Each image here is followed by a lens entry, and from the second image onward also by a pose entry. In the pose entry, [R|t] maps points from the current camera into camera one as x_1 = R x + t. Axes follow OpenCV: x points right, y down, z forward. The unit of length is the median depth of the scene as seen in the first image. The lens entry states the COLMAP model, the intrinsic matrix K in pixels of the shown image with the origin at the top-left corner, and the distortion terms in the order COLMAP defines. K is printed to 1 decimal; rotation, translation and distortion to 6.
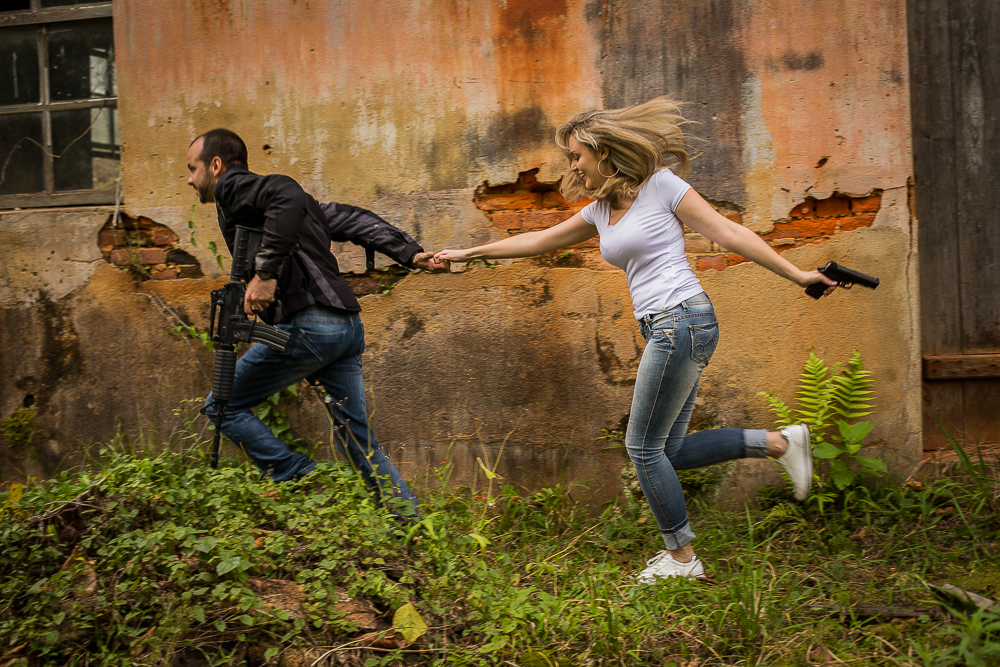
lens RADIAL K [[1460.9, 0, 500.0], [0, 1460.9, 333.5], [0, 0, 1]] dist [-0.122689, 0.053308]
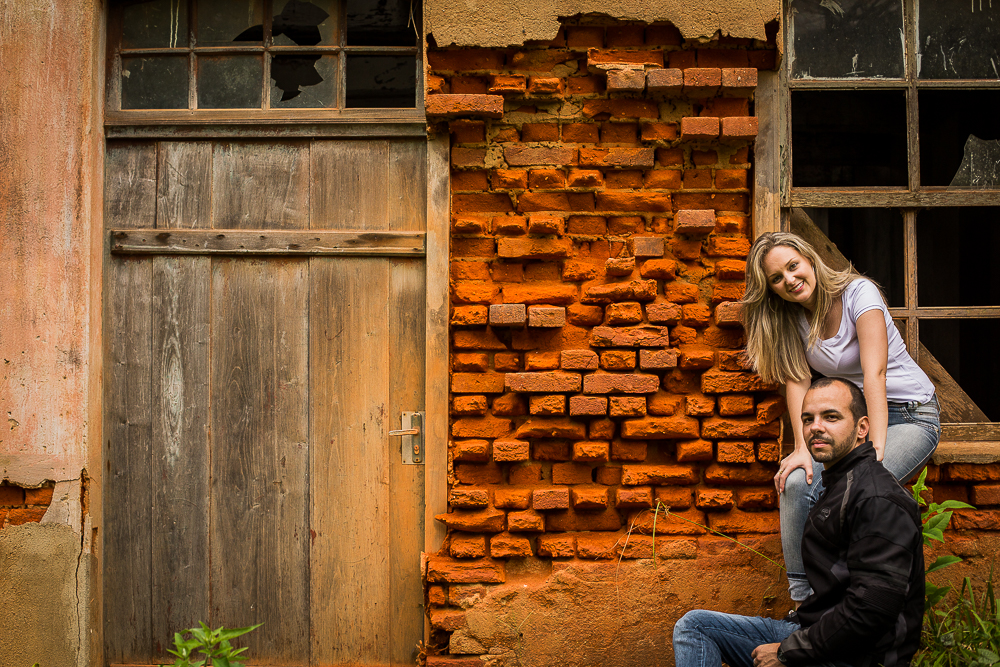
lens RADIAL K [[1460.9, 0, 500.0], [0, 1460.9, 333.5], [0, 0, 1]] dist [-0.122689, 0.053308]
pose [[0.981933, 0.054266, 0.181278, 0.360497], [-0.035558, 0.993846, -0.104904, -0.104296], [-0.185855, 0.096563, 0.977821, 0.060814]]
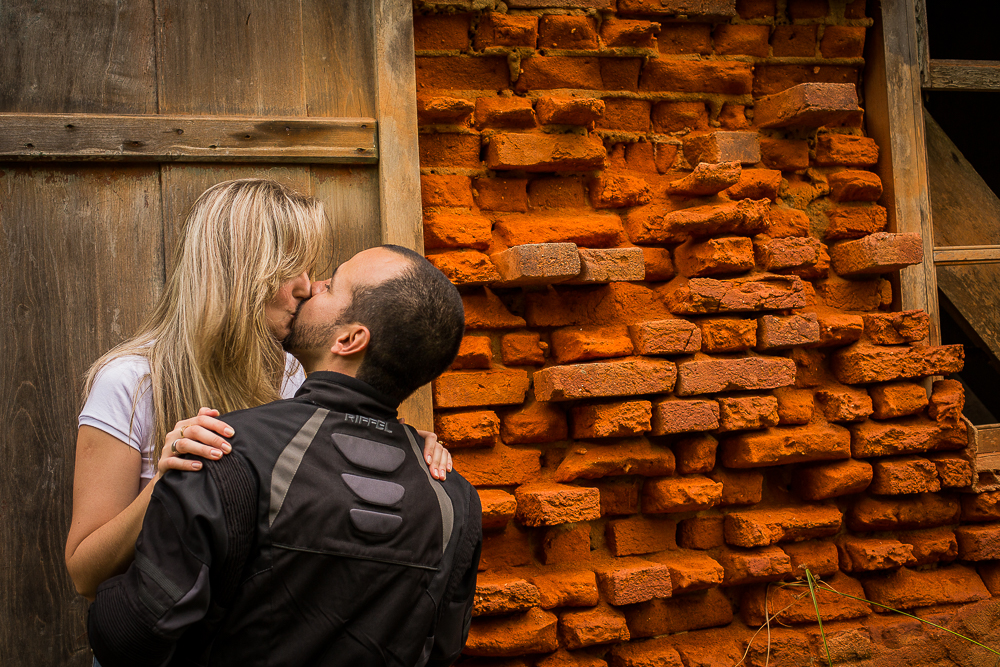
lens RADIAL K [[1460.9, 0, 500.0], [0, 1460.9, 333.5], [0, 0, 1]] dist [-0.122689, 0.053308]
pose [[0.853374, 0.020576, 0.520893, 0.254487], [0.049555, 0.991494, -0.120352, -0.125770], [-0.518938, 0.128518, 0.845095, 0.515614]]
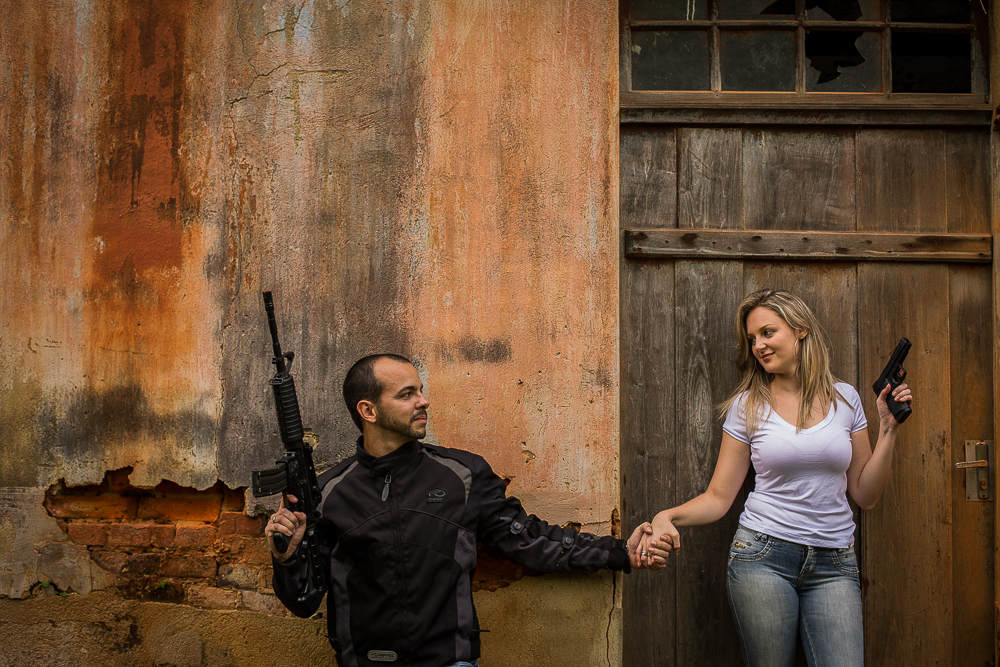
lens RADIAL K [[1460.9, 0, 500.0], [0, 1460.9, 333.5], [0, 0, 1]] dist [-0.122689, 0.053308]
pose [[0.982817, 0.060365, 0.174430, 0.080997], [-0.038883, 0.991514, -0.124050, -0.099872], [-0.180438, 0.115136, 0.976824, 0.239838]]
